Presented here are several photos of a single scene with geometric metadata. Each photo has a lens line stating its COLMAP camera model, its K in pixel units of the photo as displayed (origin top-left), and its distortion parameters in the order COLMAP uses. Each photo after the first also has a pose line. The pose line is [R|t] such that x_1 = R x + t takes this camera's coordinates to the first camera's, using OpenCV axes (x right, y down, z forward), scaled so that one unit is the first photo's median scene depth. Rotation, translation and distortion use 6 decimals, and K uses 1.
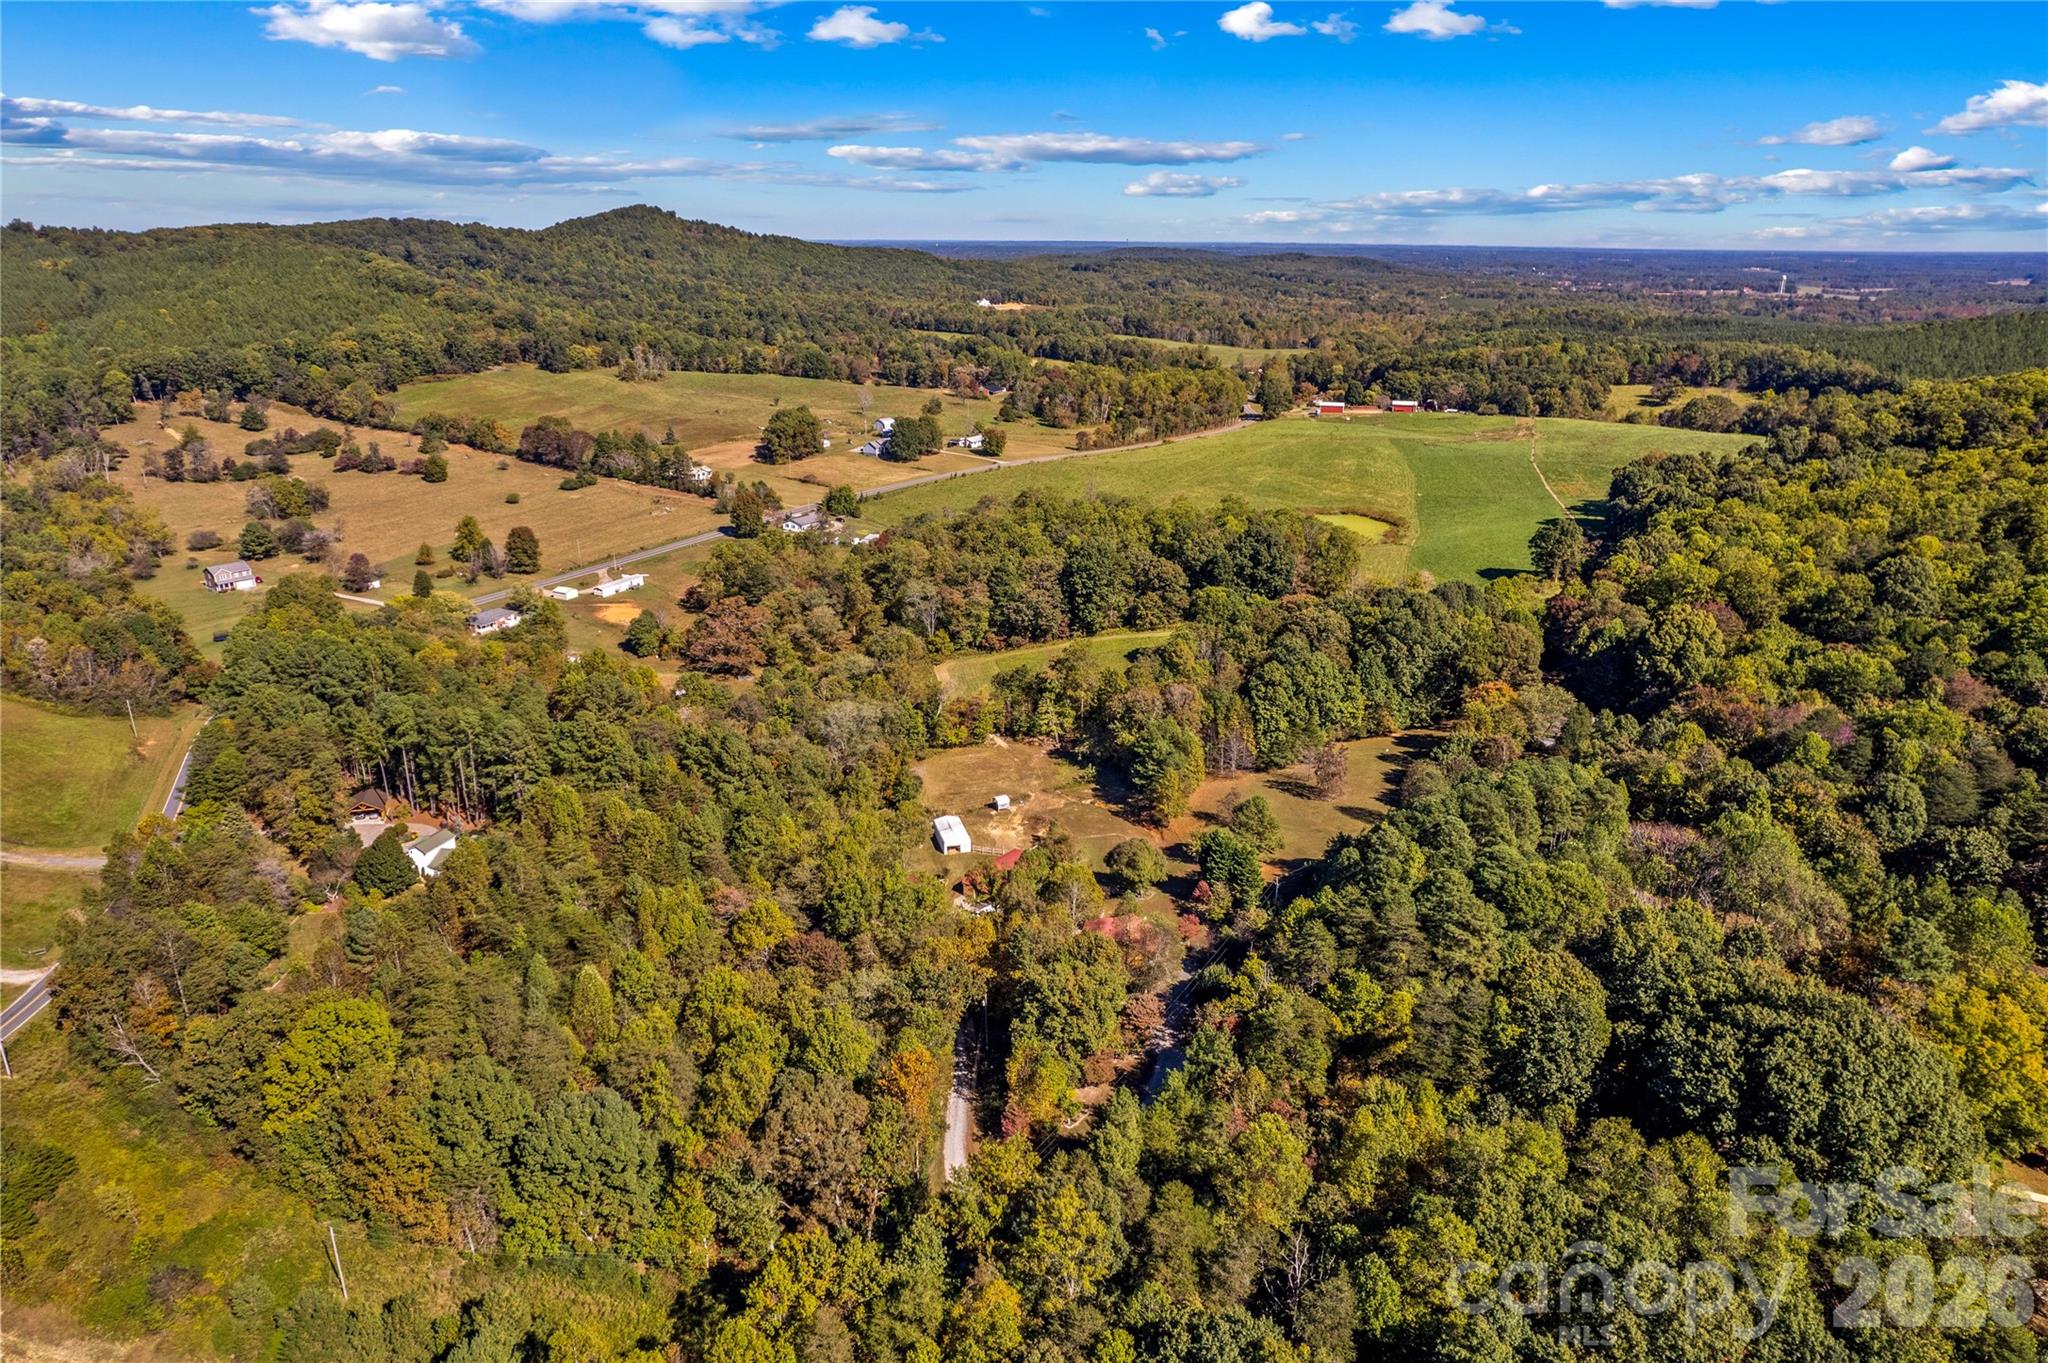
lens RADIAL K [[1305.0, 0, 1024.0], [0, 1305.0, 681.5], [0, 0, 1]] dist [-0.028541, -0.000674]
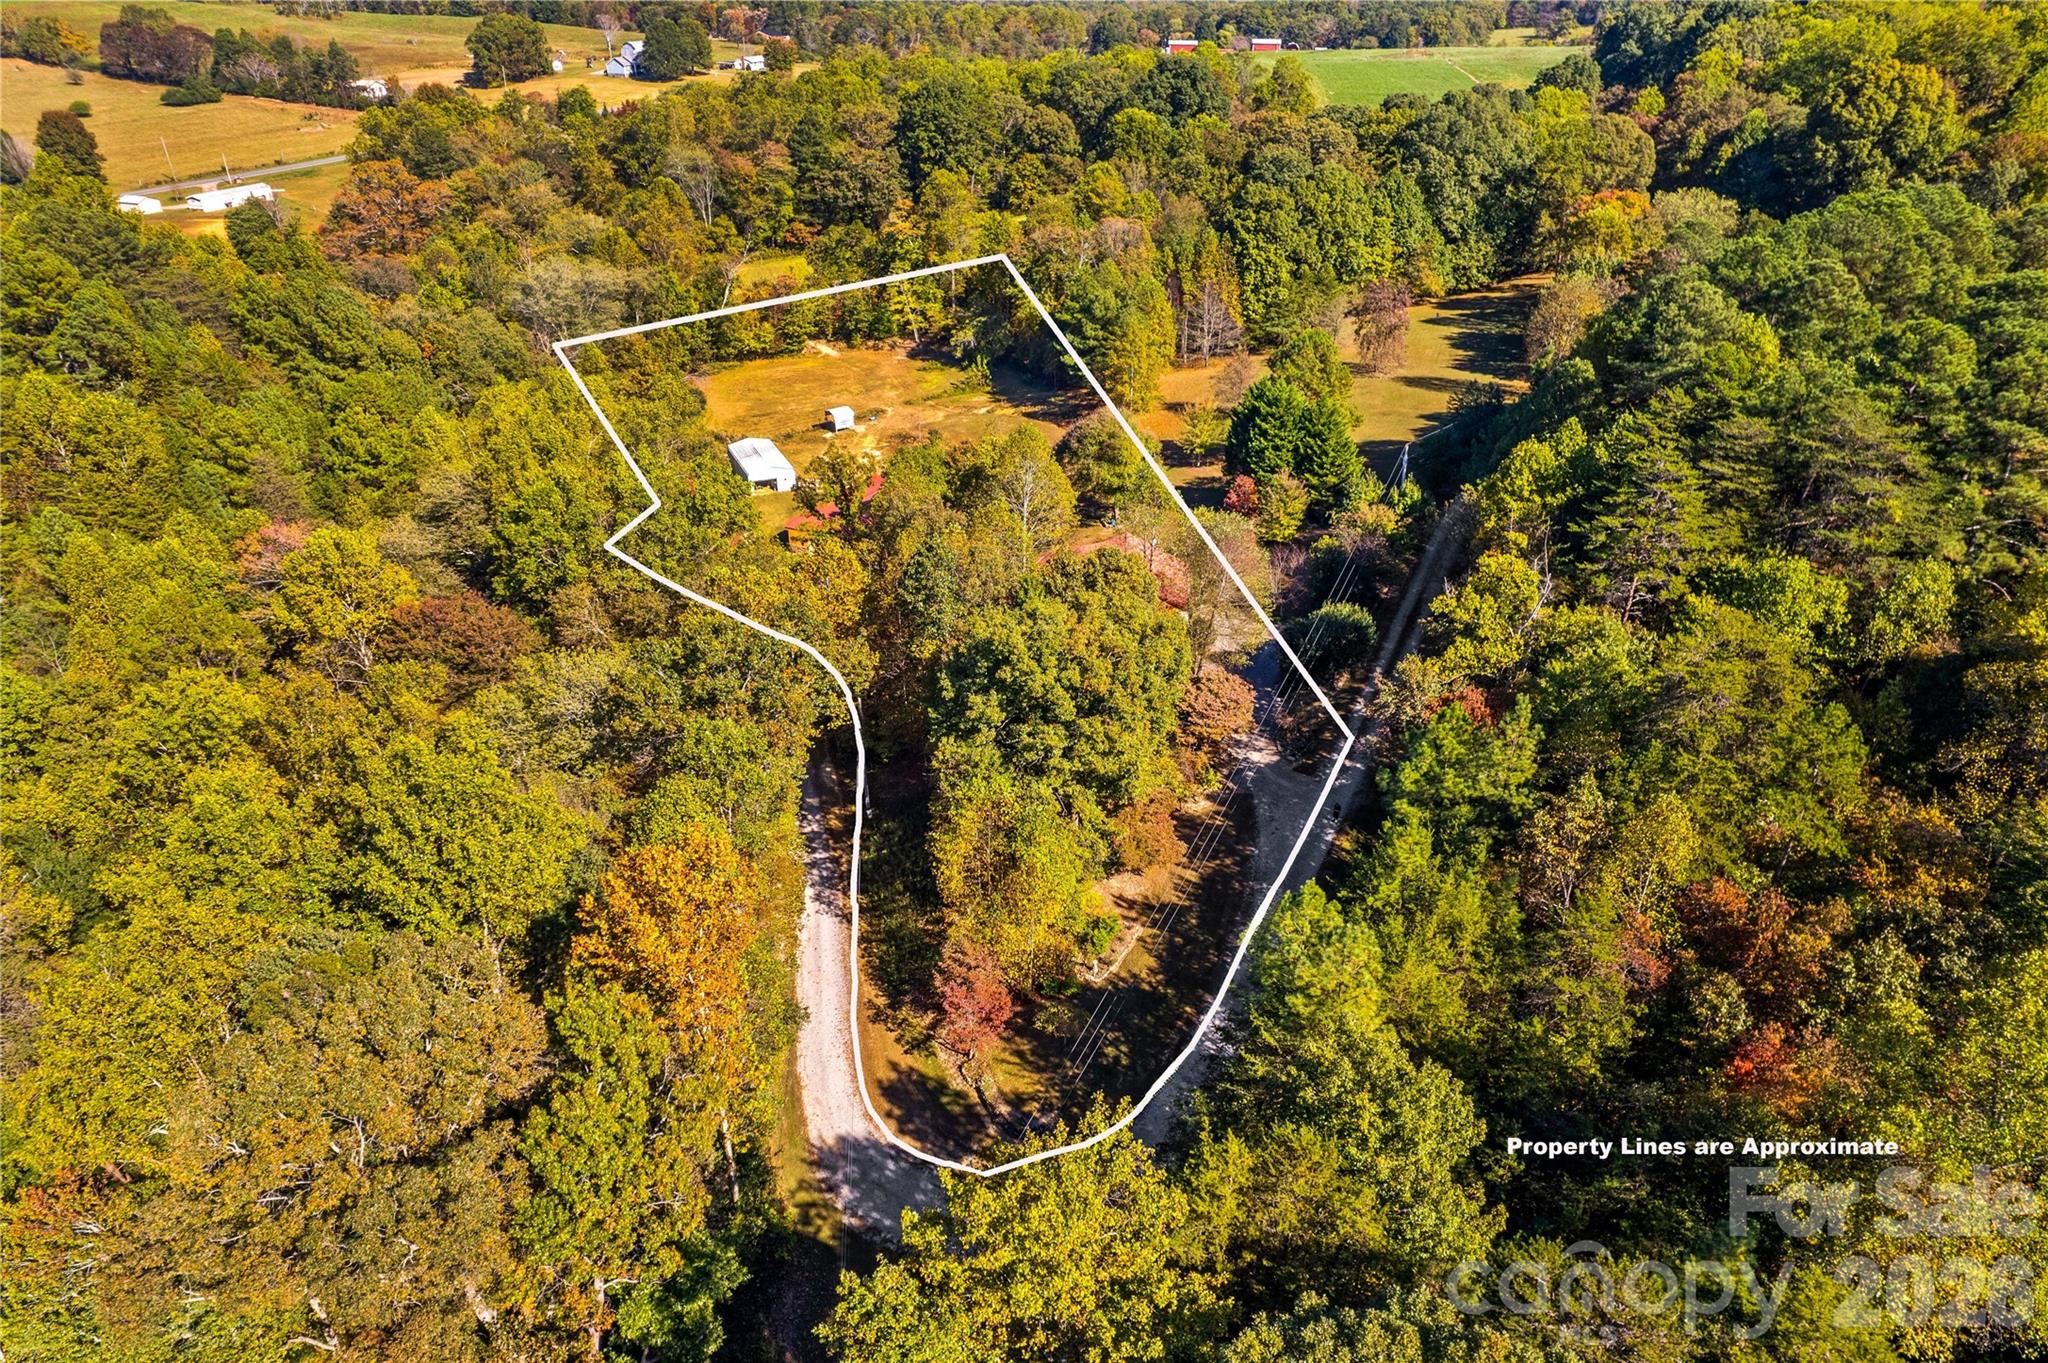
lens RADIAL K [[1251.0, 0, 1024.0], [0, 1251.0, 681.5], [0, 0, 1]] dist [-0.033629, 0.044918]
pose [[0.987134, -0.069692, 0.143907, -0.024997], [0.043203, 0.982790, 0.179601, 0.112154], [-0.153947, -0.171073, 0.973157, 0.400248]]
